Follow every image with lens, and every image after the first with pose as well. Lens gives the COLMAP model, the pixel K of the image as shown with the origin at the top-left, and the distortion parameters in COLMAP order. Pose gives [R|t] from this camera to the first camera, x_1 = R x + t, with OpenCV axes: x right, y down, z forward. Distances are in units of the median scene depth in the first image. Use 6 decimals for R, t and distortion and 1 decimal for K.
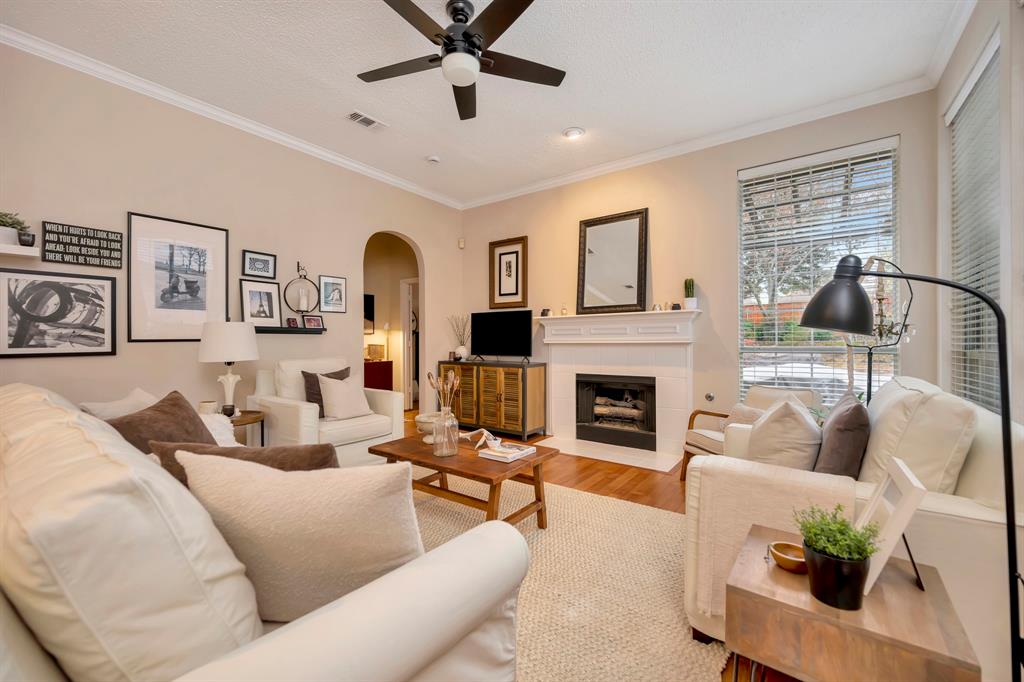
lens RADIAL K [[406.4, 0, 518.4], [0, 406.4, 337.9], [0, 0, 1]] dist [-0.000310, -0.000511]
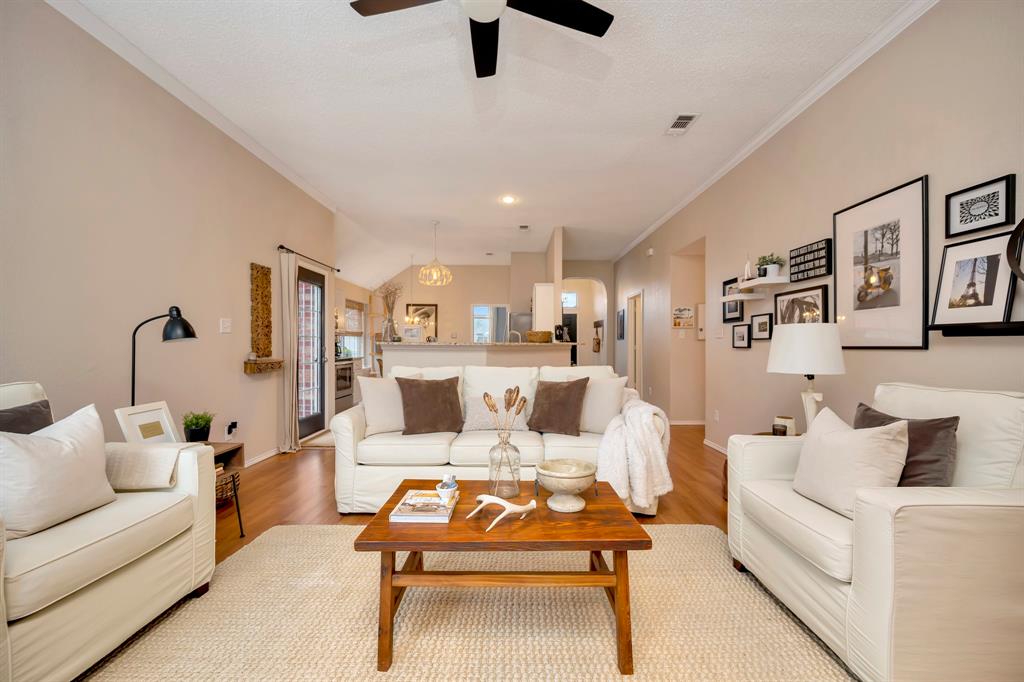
lens RADIAL K [[406.4, 0, 517.5], [0, 406.4, 345.4], [0, 0, 1]] dist [-0.000310, -0.000511]
pose [[-0.809522, -0.000439, -0.587089, 0.198187], [-0.002134, 0.999995, 0.002195, 0.001100], [0.587085, 0.003030, -0.809519, 1.262444]]
